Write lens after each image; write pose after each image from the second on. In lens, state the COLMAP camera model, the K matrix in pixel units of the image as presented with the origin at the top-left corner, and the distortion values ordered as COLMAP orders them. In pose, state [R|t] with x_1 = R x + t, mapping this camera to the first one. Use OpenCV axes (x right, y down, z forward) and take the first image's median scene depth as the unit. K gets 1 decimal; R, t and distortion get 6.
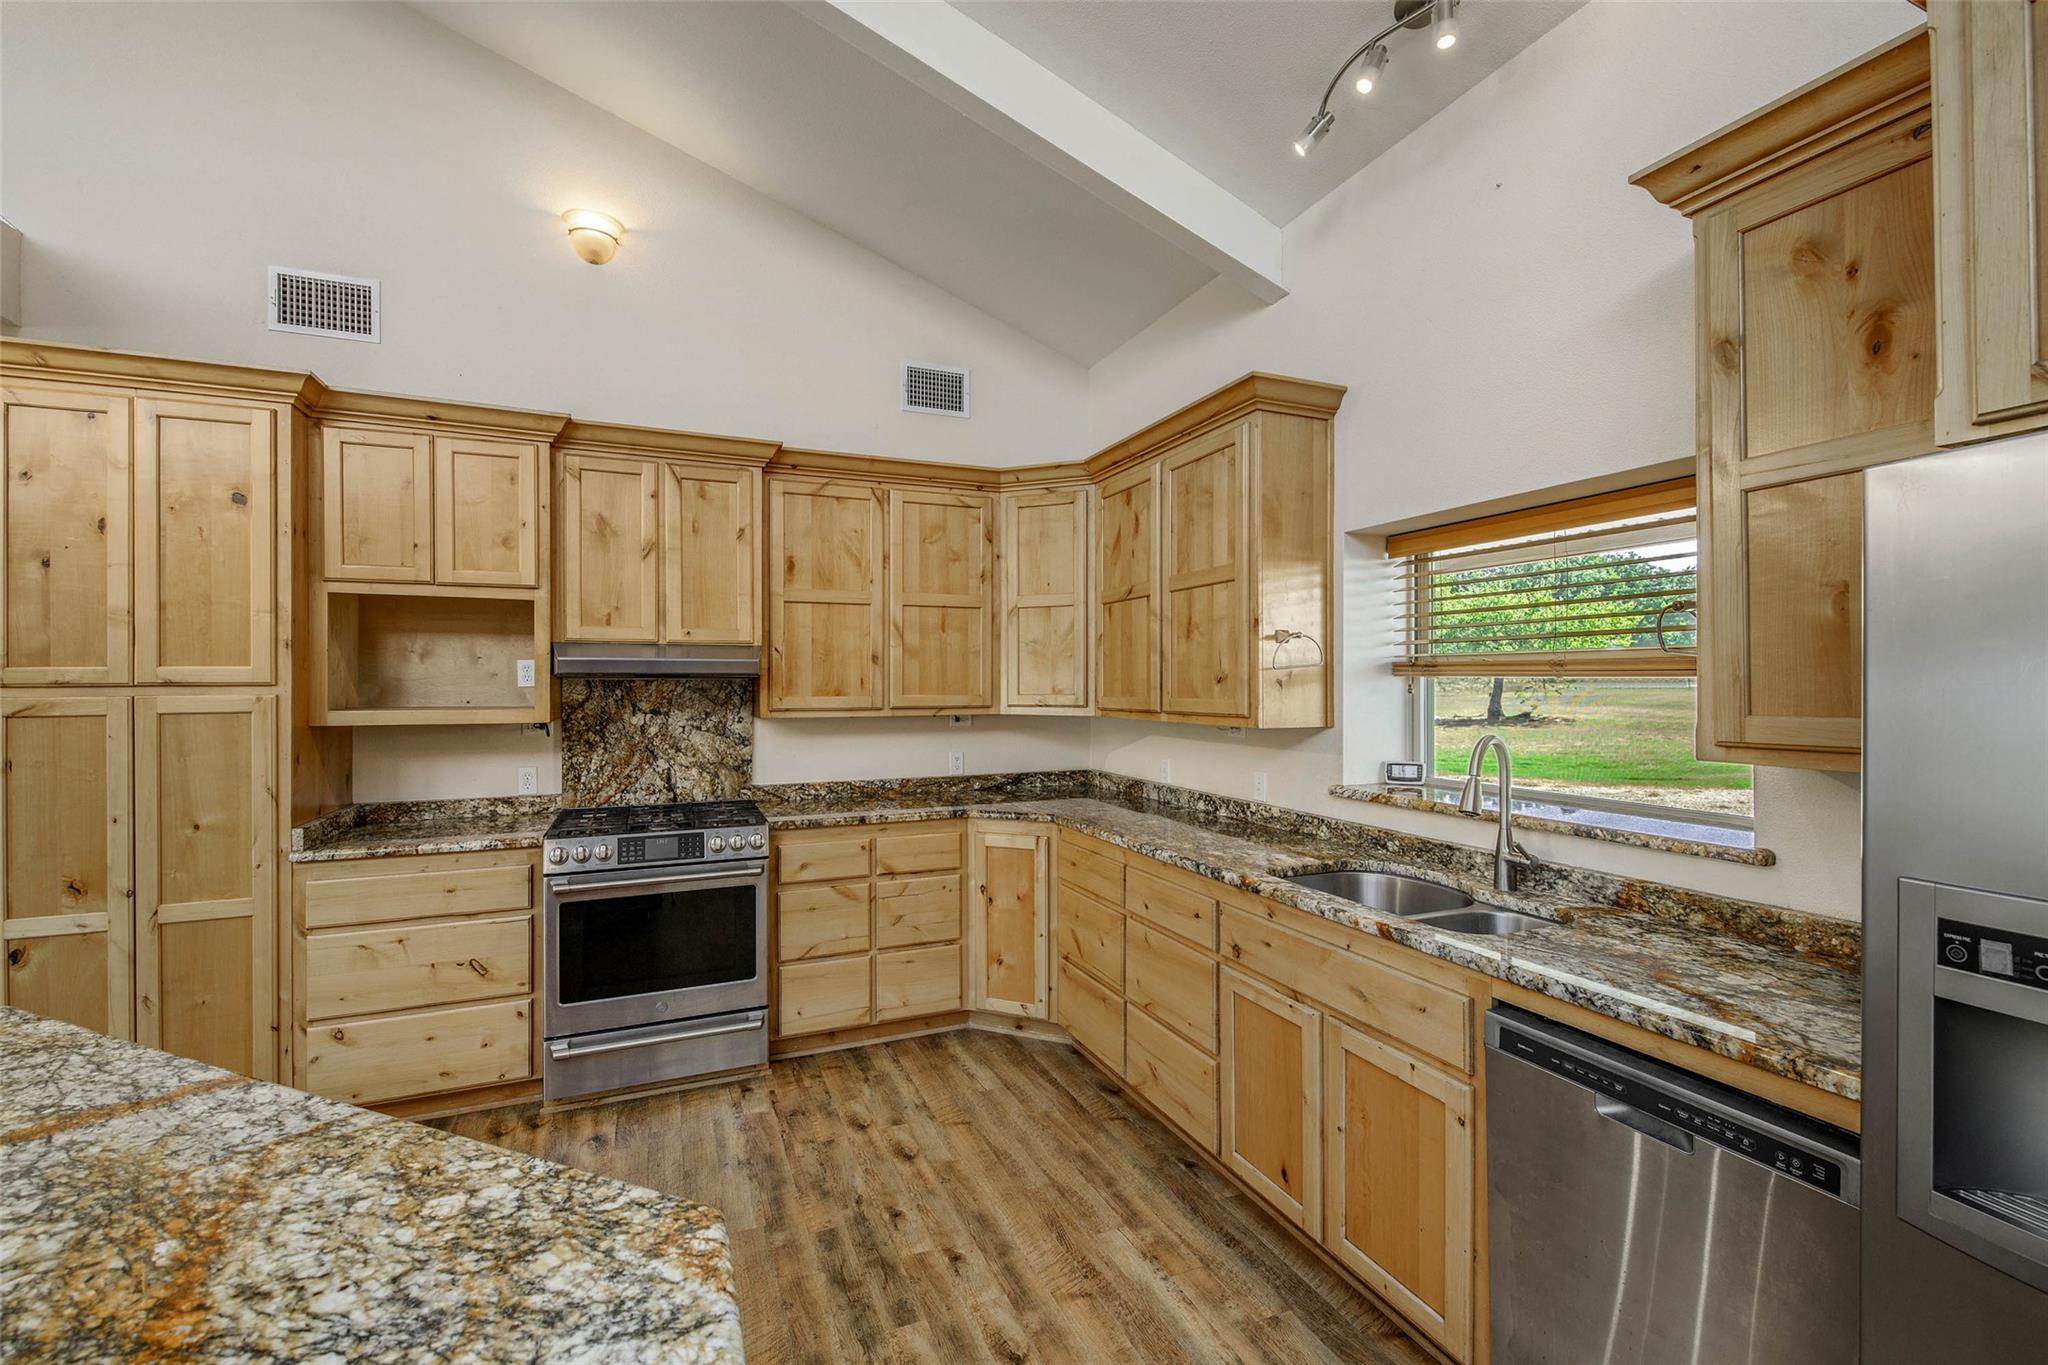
lens RADIAL K [[876.8, 0, 1048.7], [0, 876.8, 679.9], [0, 0, 1]] dist [0.013258, -0.008418]
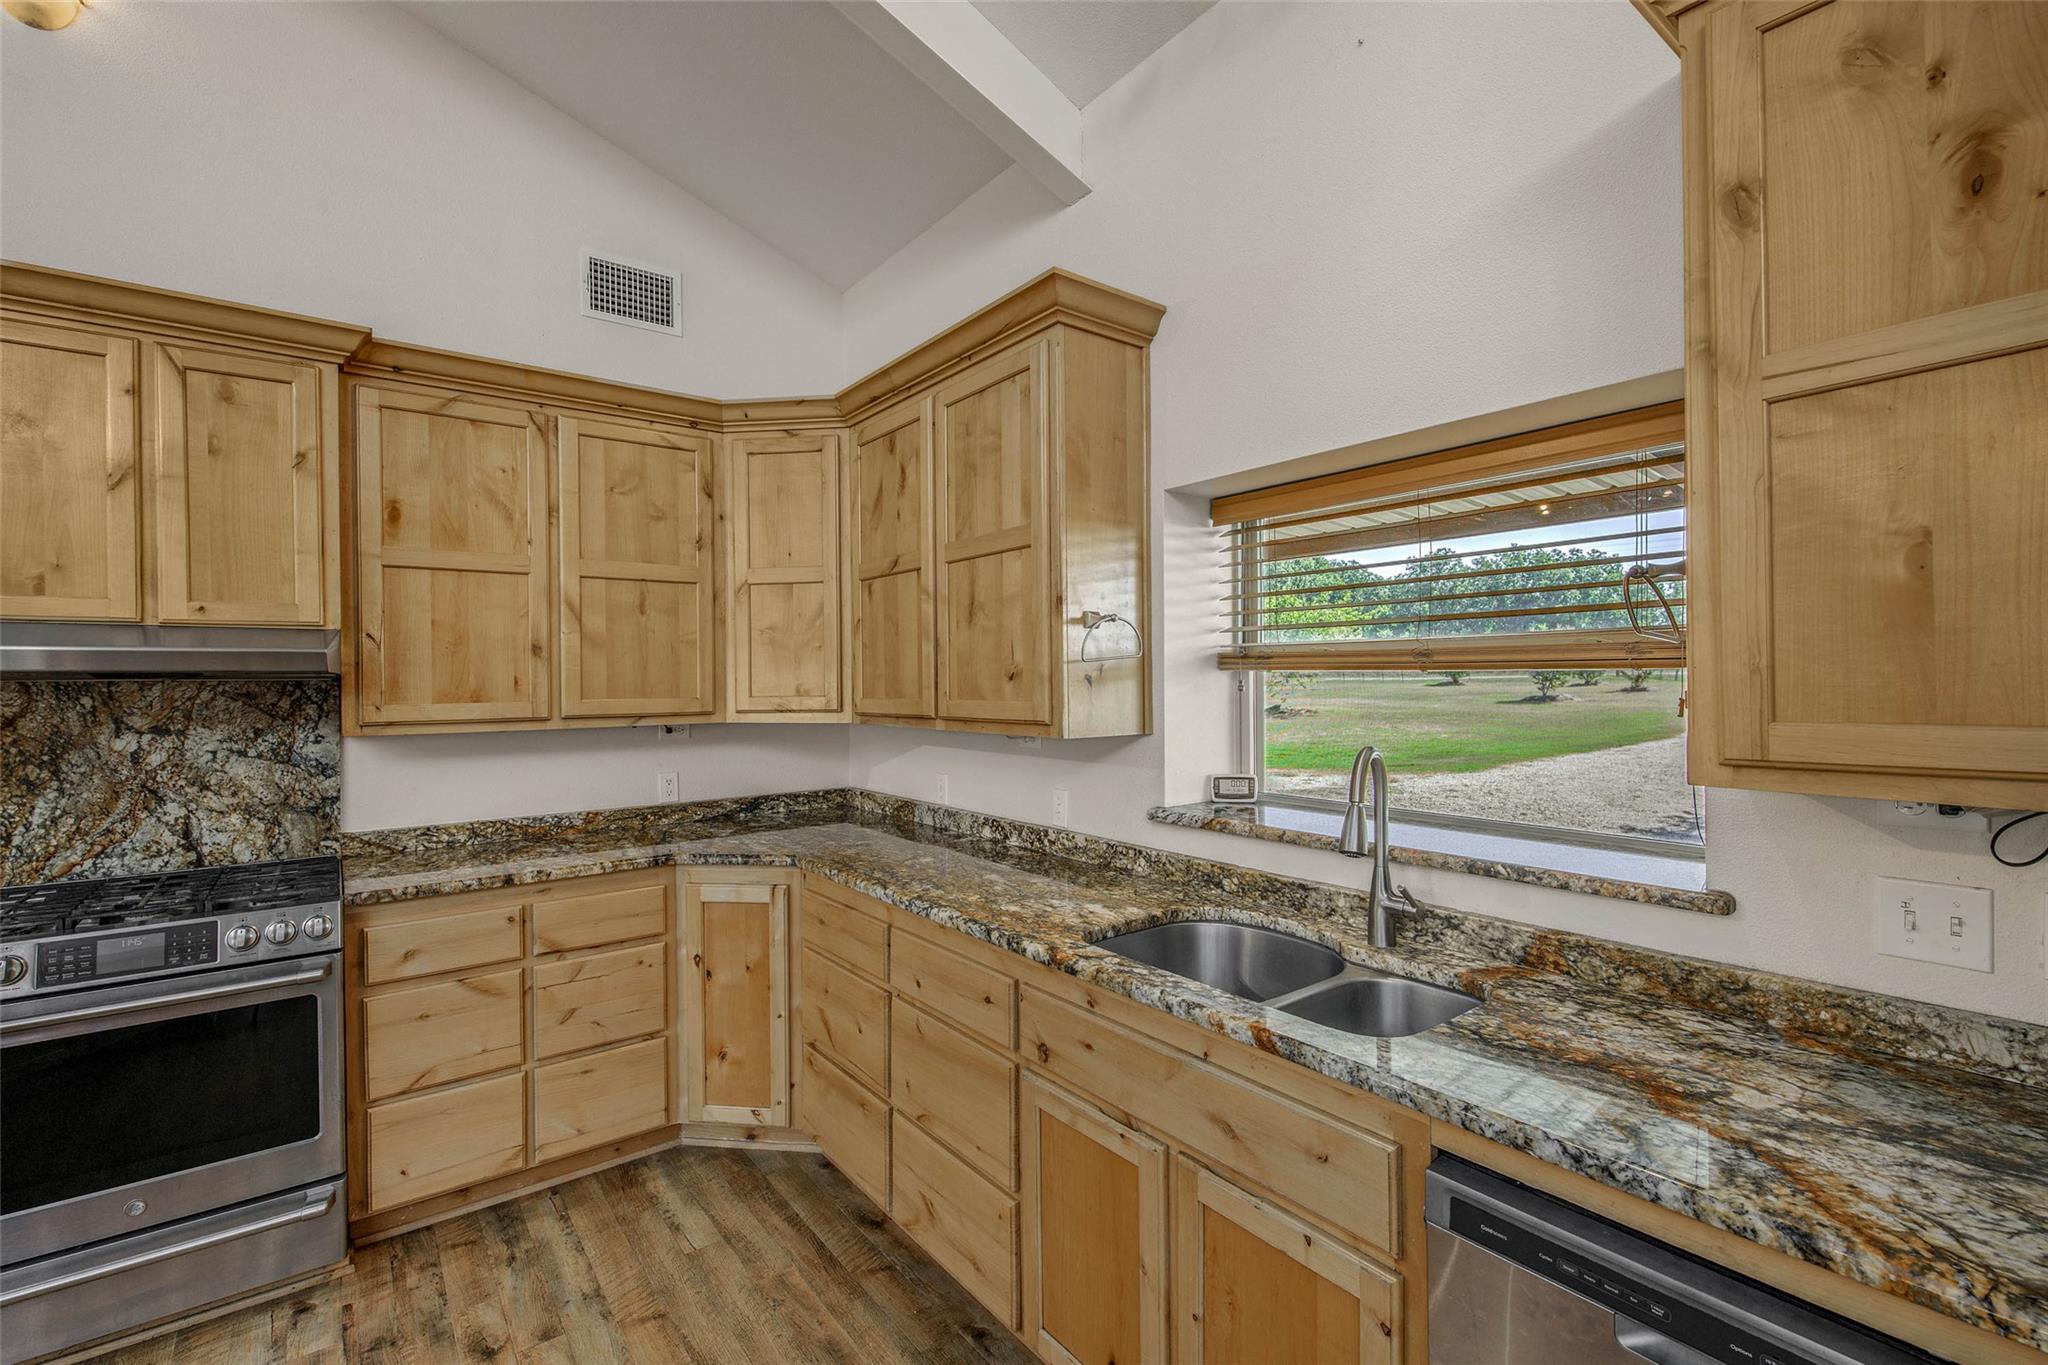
lens RADIAL K [[876.8, 0, 1050.7], [0, 876.8, 683.3], [0, 0, 1]] dist [0.013258, -0.008418]
pose [[0.966785, -0.008118, 0.255461, 0.030976], [0.006325, 0.999949, 0.007841, 0.000310], [-0.255512, -0.005965, 0.966788, 0.246800]]
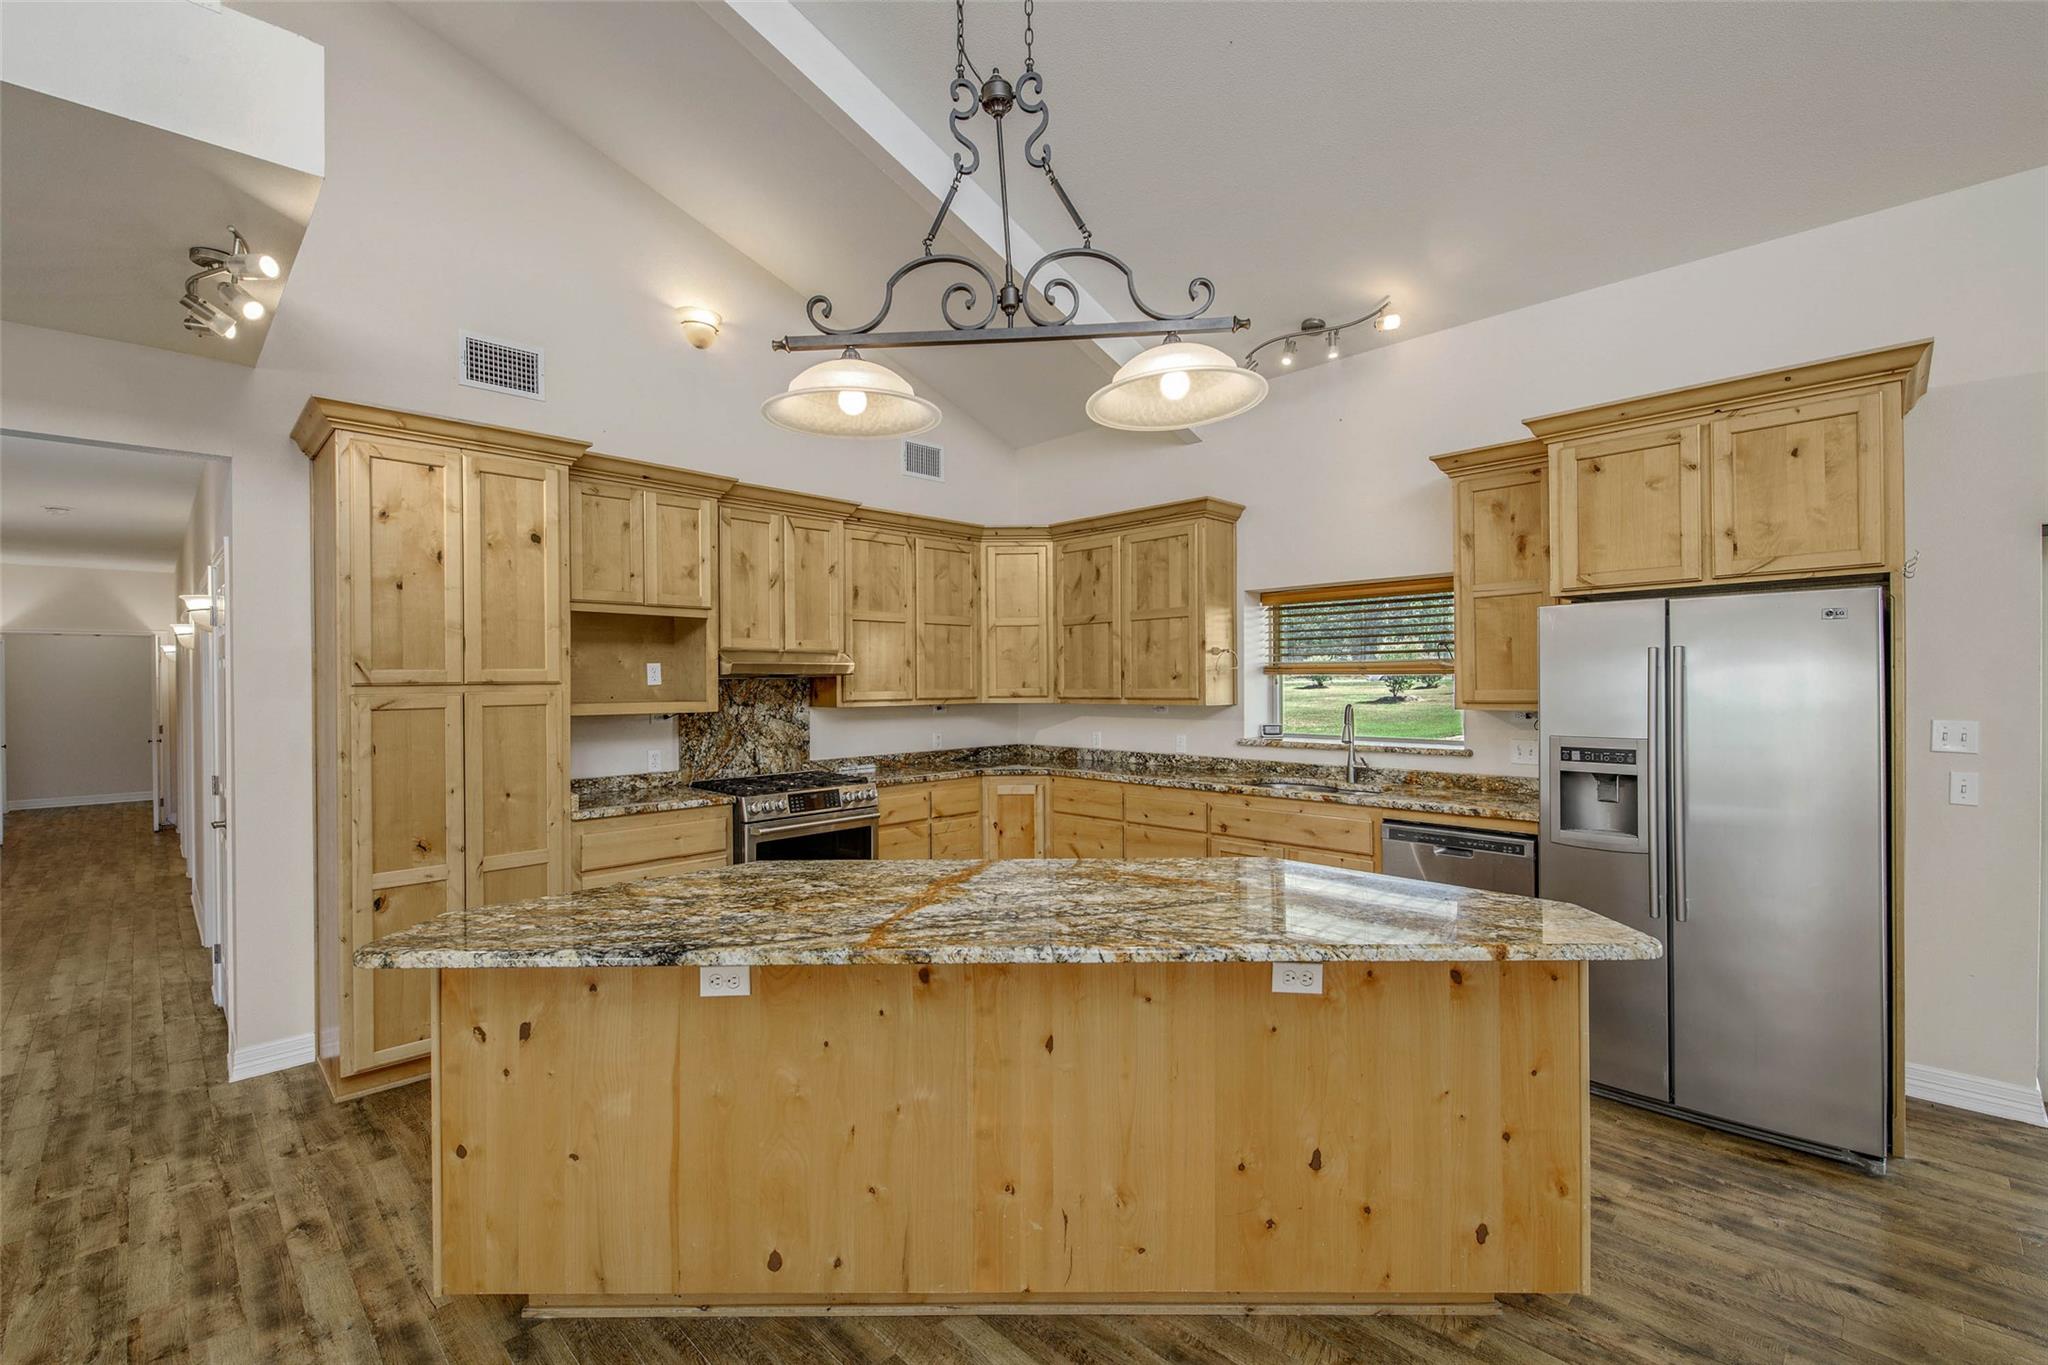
lens RADIAL K [[876.8, 0, 1049.0], [0, 876.8, 682.3], [0, 0, 1]] dist [0.013258, -0.008418]
pose [[0.924755, -0.005462, 0.380523, -0.647463], [0.004196, 0.999983, 0.004155, 0.001541], [-0.380539, -0.002246, 0.924762, -0.424122]]
